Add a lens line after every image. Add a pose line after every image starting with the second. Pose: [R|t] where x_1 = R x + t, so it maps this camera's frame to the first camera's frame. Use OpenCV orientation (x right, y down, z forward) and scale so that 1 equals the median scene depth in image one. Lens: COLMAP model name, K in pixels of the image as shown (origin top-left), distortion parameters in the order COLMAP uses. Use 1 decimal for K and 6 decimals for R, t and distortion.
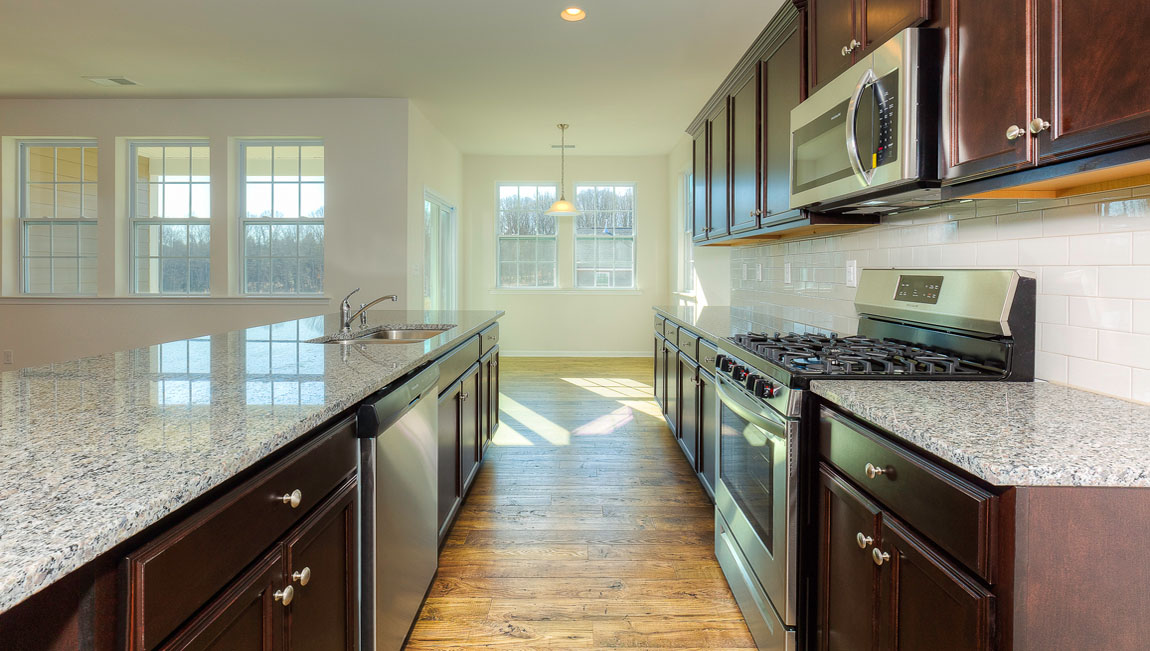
lens RADIAL K [[518.0, 0, 574.8], [0, 518.0, 277.4], [0, 0, 1]] dist [-0.004426, 0.000231]
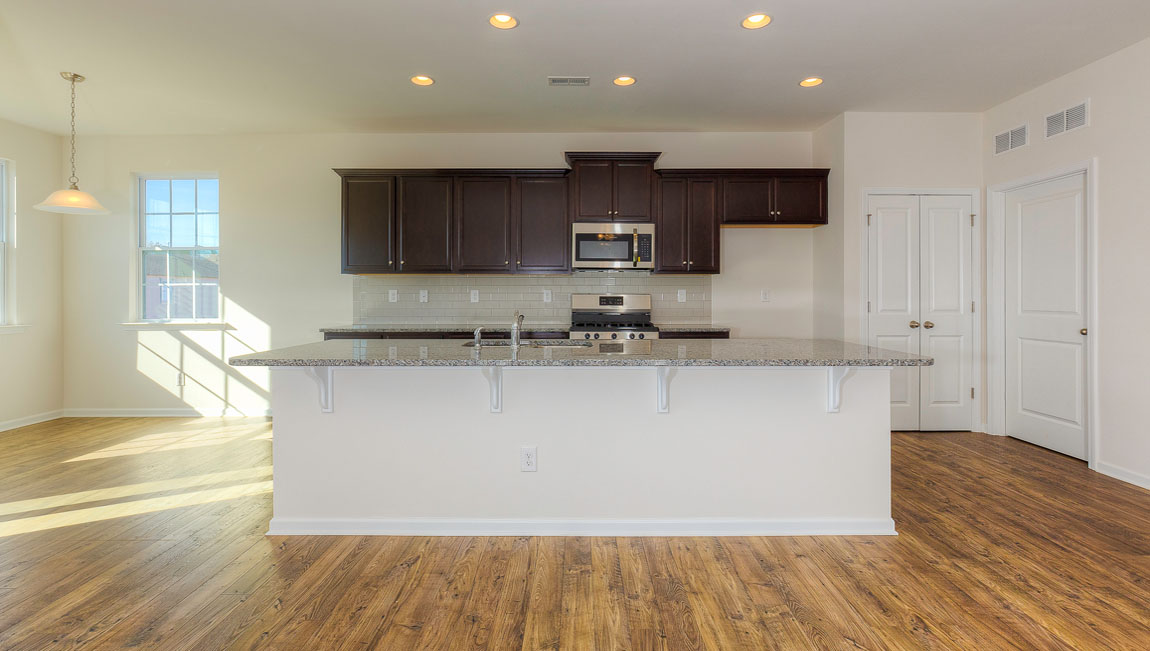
lens RADIAL K [[538.1, 0, 581.6], [0, 538.1, 295.1], [0, 0, 1]] dist [-0.004924, -0.000127]
pose [[0.008632, -0.000881, 0.999962, -2.499215], [0.015015, 0.999887, 0.000752, -0.015562], [-0.999850, 0.015008, 0.008644, 1.240637]]
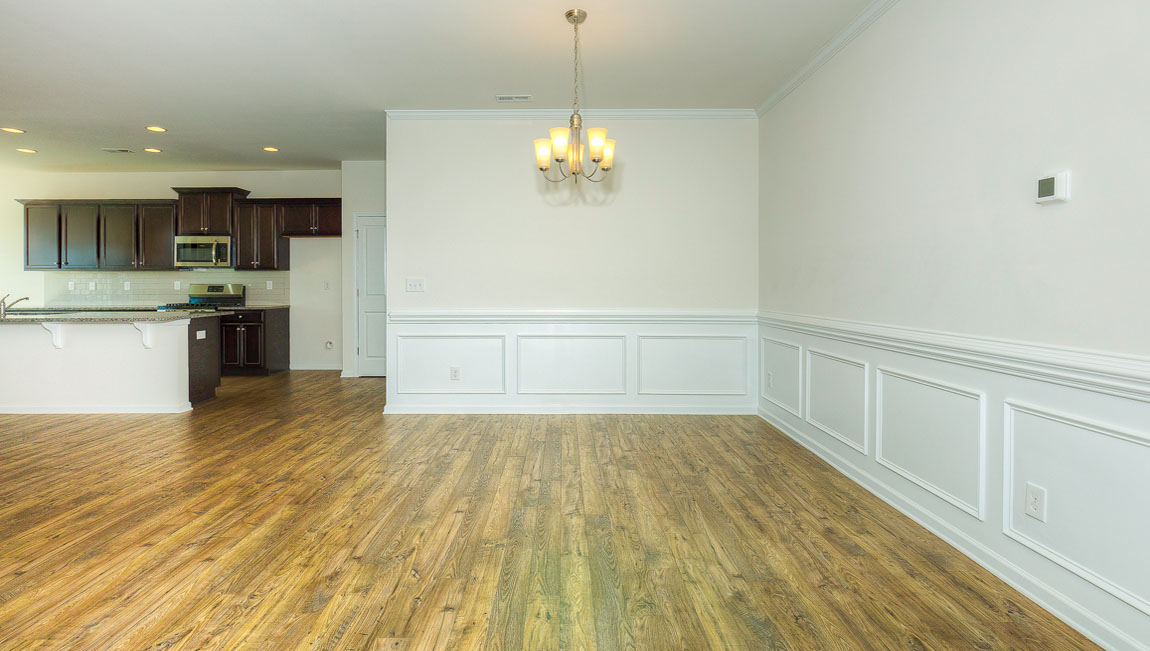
lens RADIAL K [[523.8, 0, 541.6], [0, 523.8, 288.4], [0, 0, 1]] dist [-0.007803, 0.002015]
pose [[0.016776, -0.002229, 0.999857, -3.742718], [0.017061, 0.999853, 0.001942, 0.056879], [-0.999714, 0.017026, 0.016811, -1.802268]]
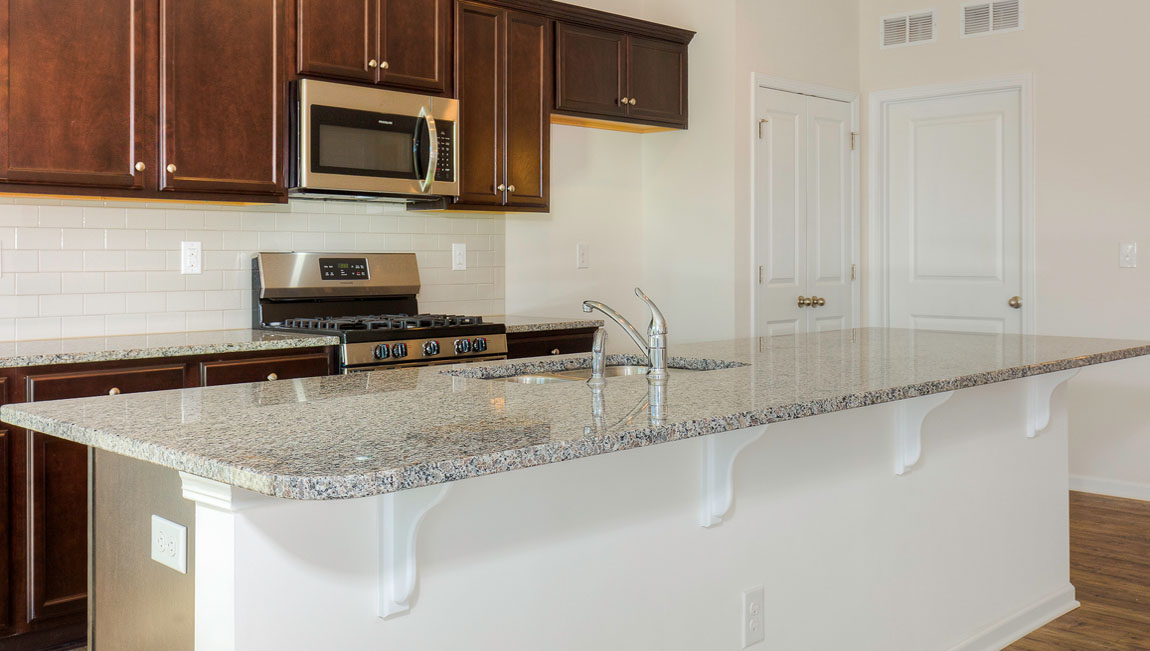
lens RADIAL K [[1135.9, 0, 563.3], [0, 1135.9, 274.7], [0, 0, 1]] dist [0.003465, 0.000000]
pose [[-0.703092, -0.007539, 0.711059, -1.744777], [0.014801, 0.999572, 0.025233, -0.027173], [-0.710945, 0.028265, -0.702679, 2.740915]]
